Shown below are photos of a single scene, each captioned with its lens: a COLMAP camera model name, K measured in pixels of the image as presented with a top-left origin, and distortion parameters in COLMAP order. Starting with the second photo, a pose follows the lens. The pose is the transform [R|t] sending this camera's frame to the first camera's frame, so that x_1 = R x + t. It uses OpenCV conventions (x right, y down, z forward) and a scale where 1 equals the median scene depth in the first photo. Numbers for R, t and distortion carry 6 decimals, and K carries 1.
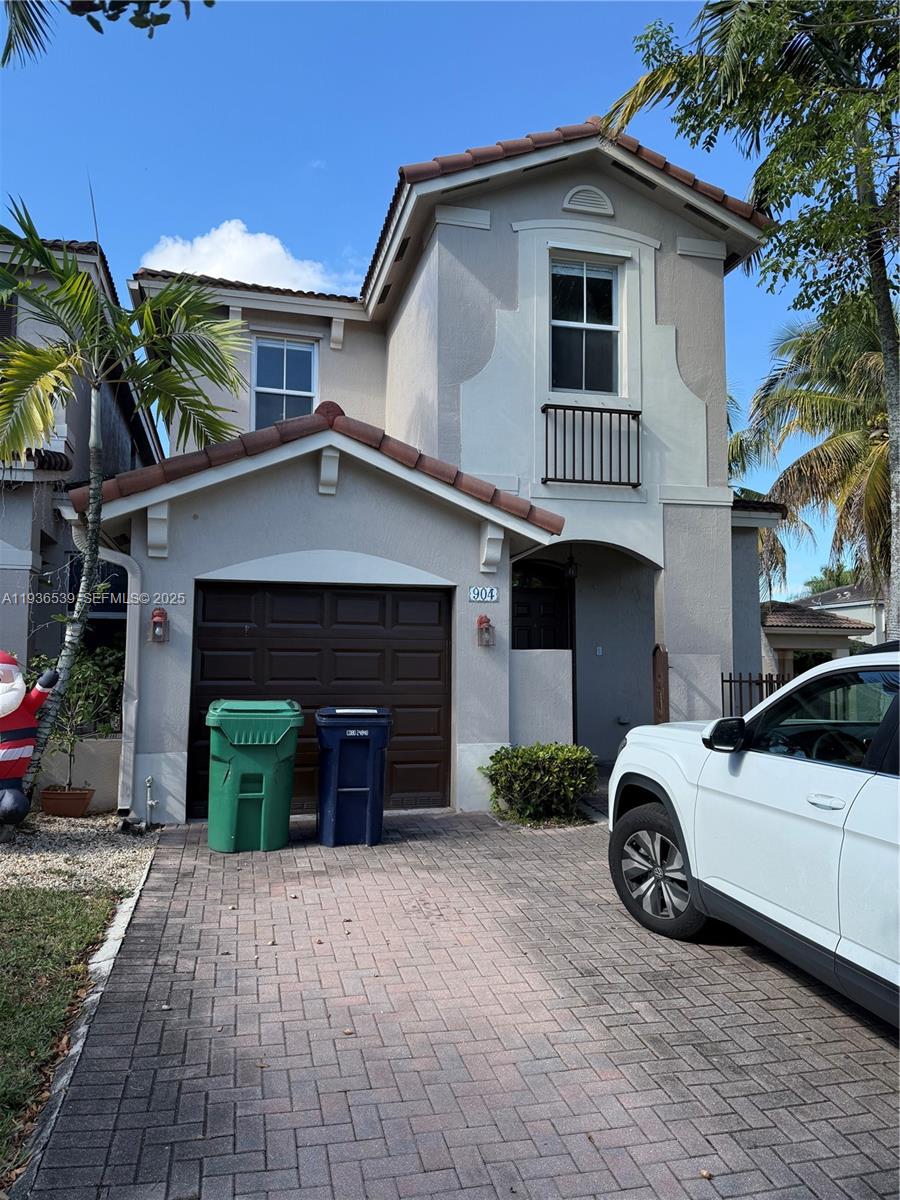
lens RADIAL K [[857.1, 0, 446.3], [0, 857.1, 588.5], [0, 0, 1]] dist [0.021727, -0.045661]
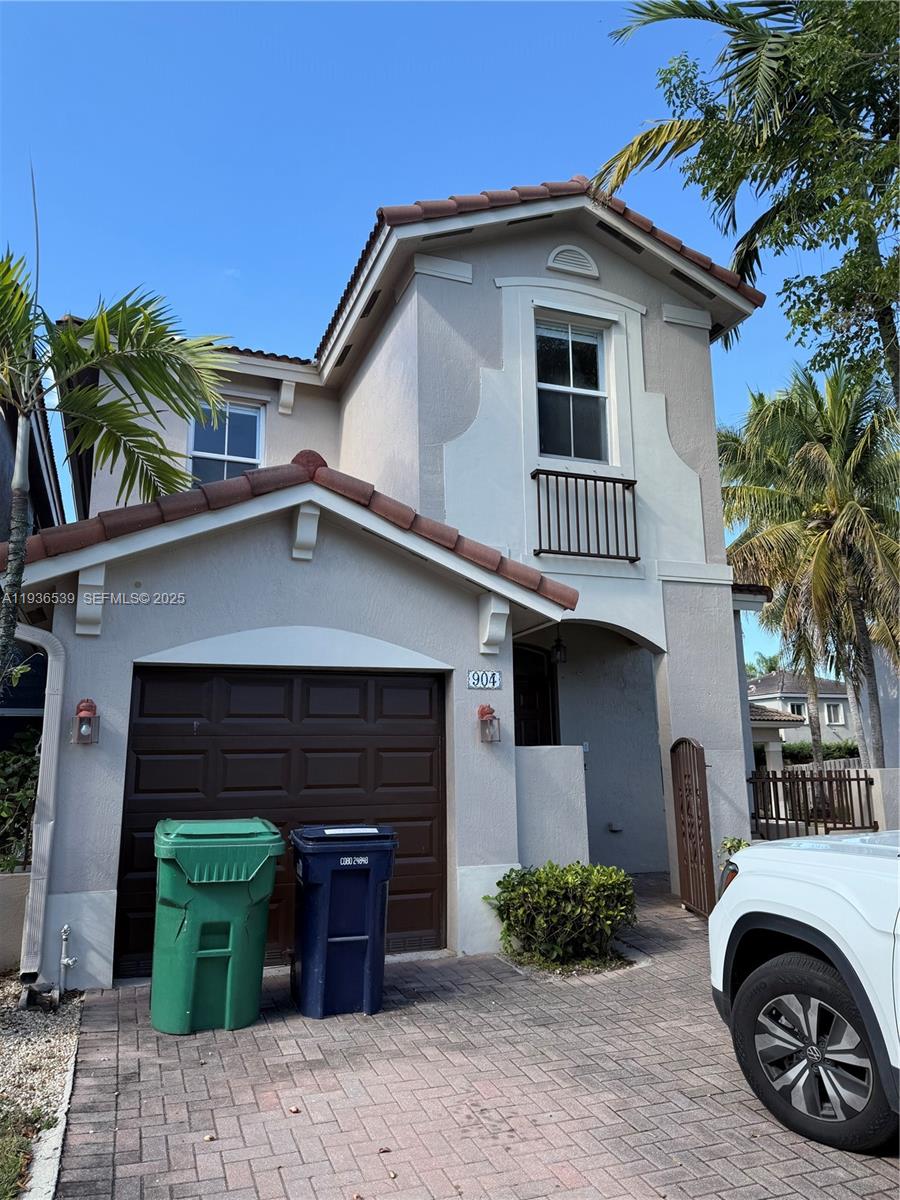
lens RADIAL K [[857.1, 0, 449.4], [0, 857.1, 574.7], [0, 0, 1]] dist [0.021727, -0.045661]
pose [[0.993017, 0.010178, 0.117532, -0.094615], [0.004972, 0.991776, -0.127888, 0.011206], [-0.117867, 0.127579, 0.984800, 0.165920]]
